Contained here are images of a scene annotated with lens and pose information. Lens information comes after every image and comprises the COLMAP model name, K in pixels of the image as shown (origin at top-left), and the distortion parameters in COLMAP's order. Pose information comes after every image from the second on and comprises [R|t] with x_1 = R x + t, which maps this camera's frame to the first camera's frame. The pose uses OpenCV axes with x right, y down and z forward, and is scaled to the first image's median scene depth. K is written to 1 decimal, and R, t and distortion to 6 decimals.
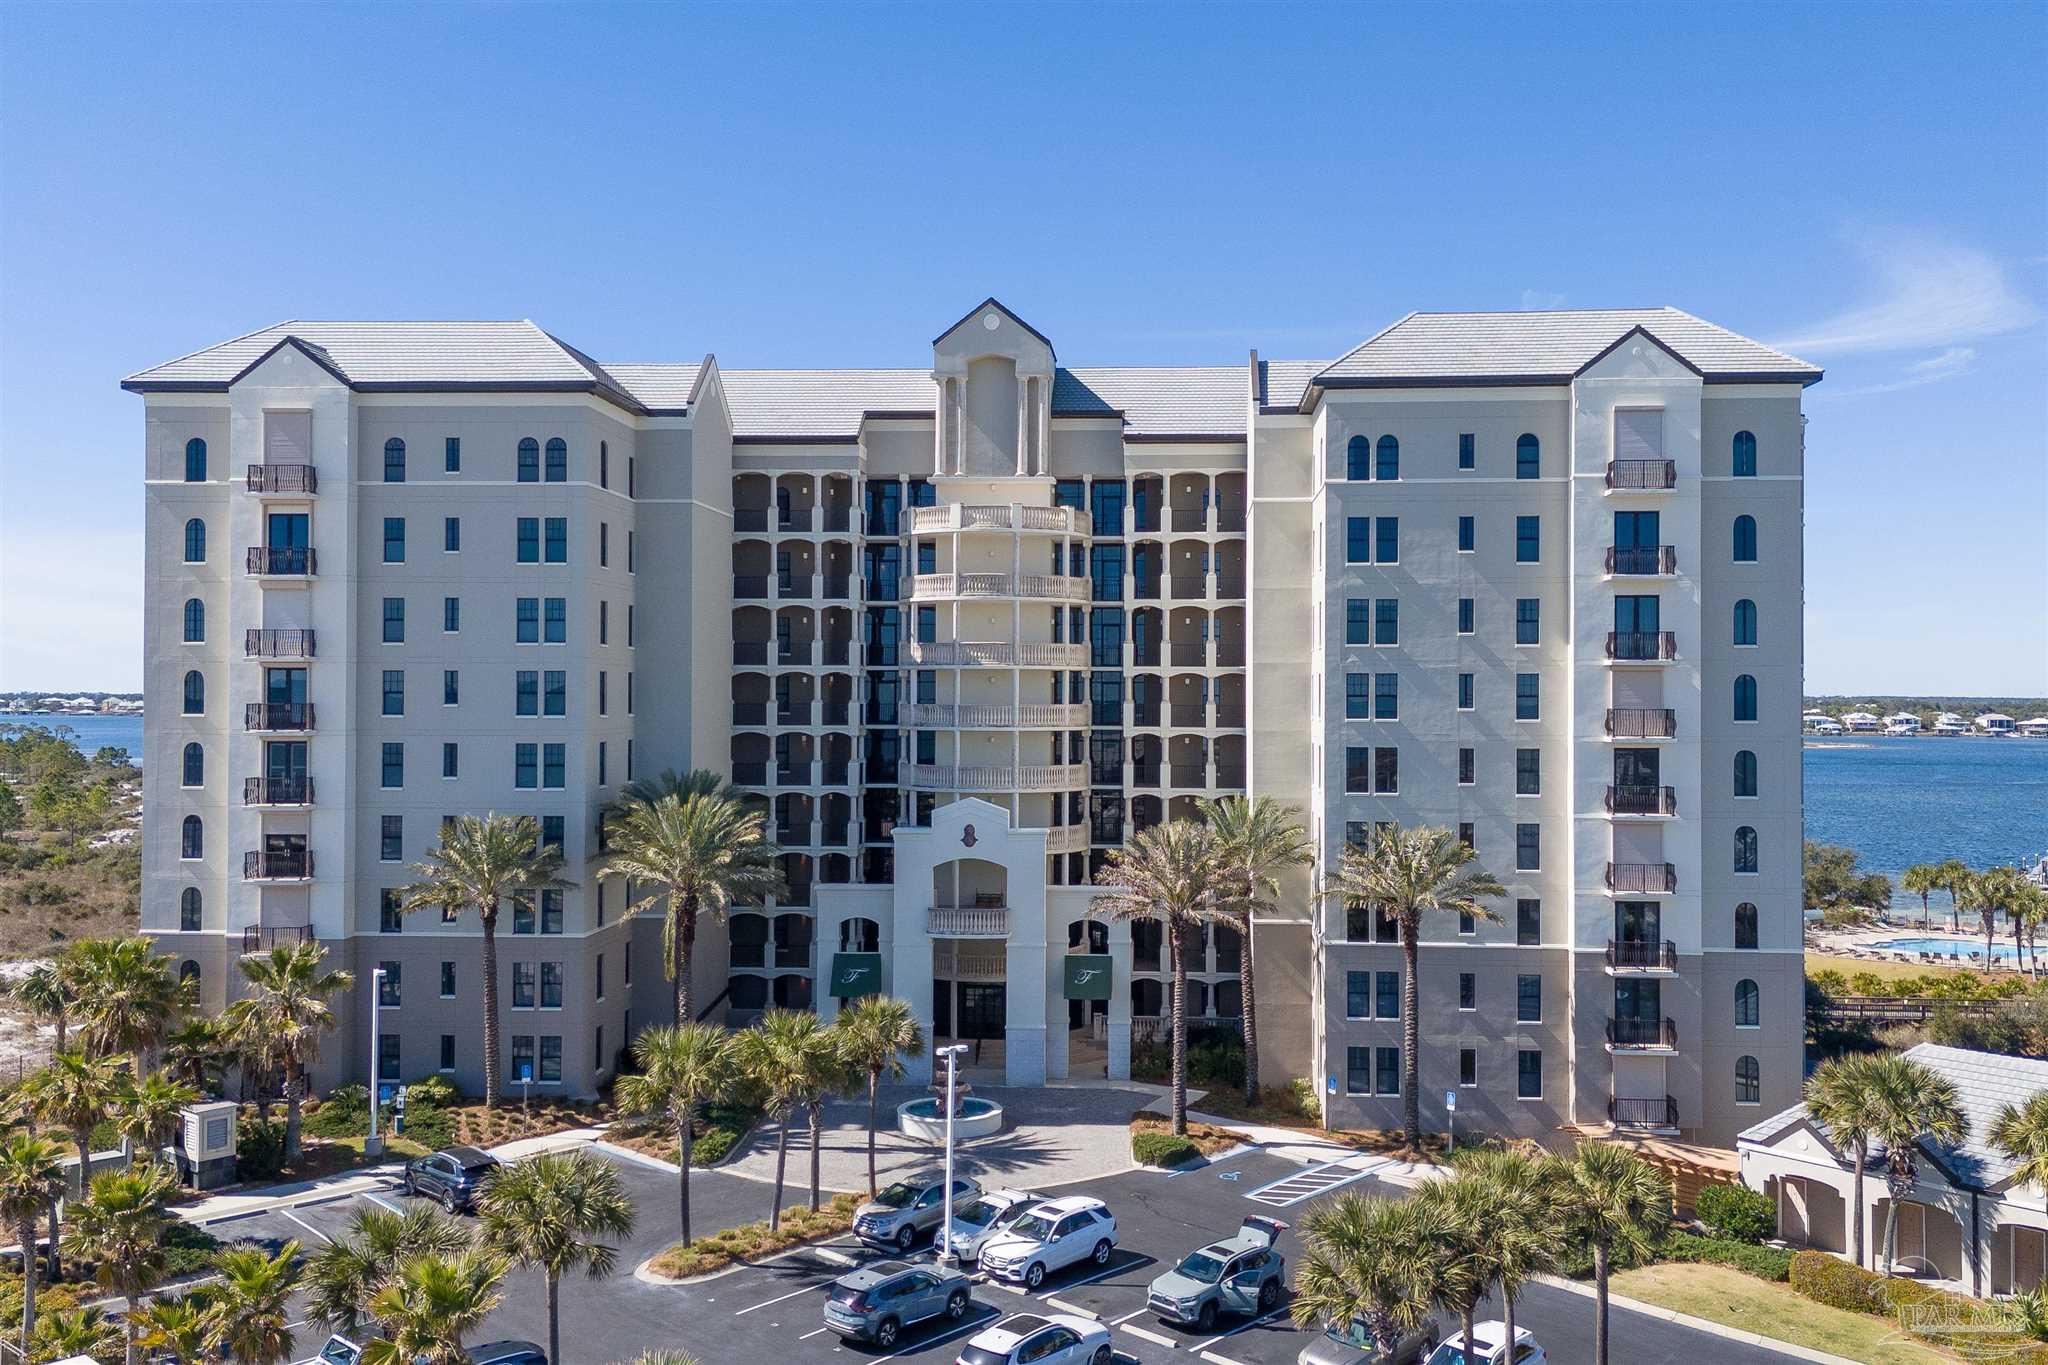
lens RADIAL K [[1778.1, 0, 1024.0], [0, 1778.1, 682.5], [0, 0, 1]] dist [0.124239, -0.174012]
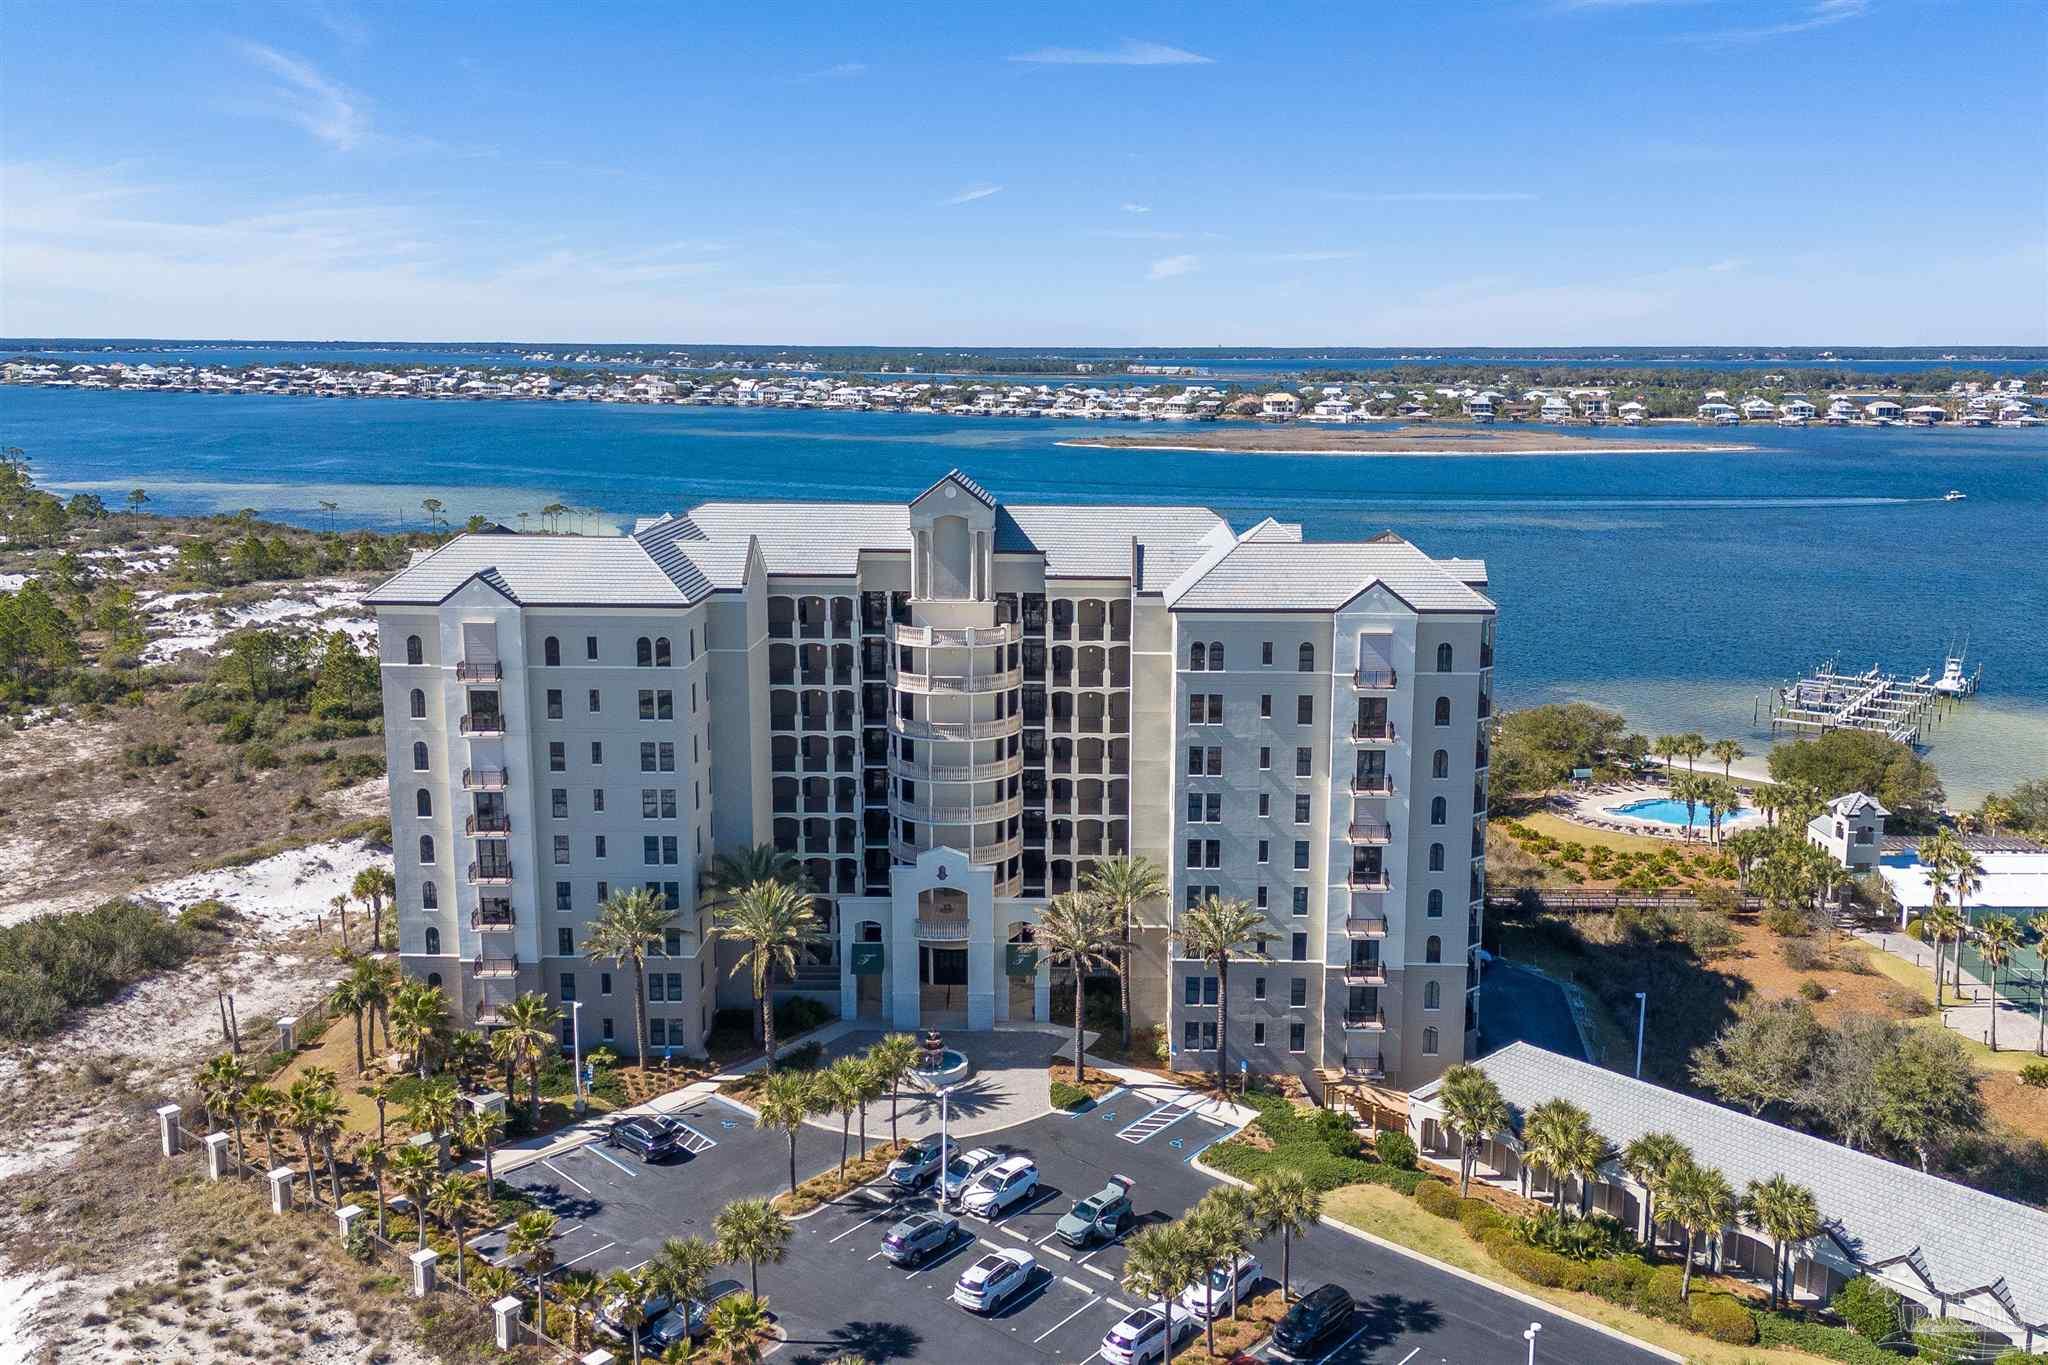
lens RADIAL K [[1803.1, 0, 1024.0], [0, 1803.1, 682.5], [0, 0, 1]] dist [0.166601, -0.330940]
pose [[0.999176, -0.011652, 0.038884, -0.020820], [0.003615, 0.979650, 0.200680, -0.406955], [-0.040431, -0.200374, 0.978885, -0.498172]]
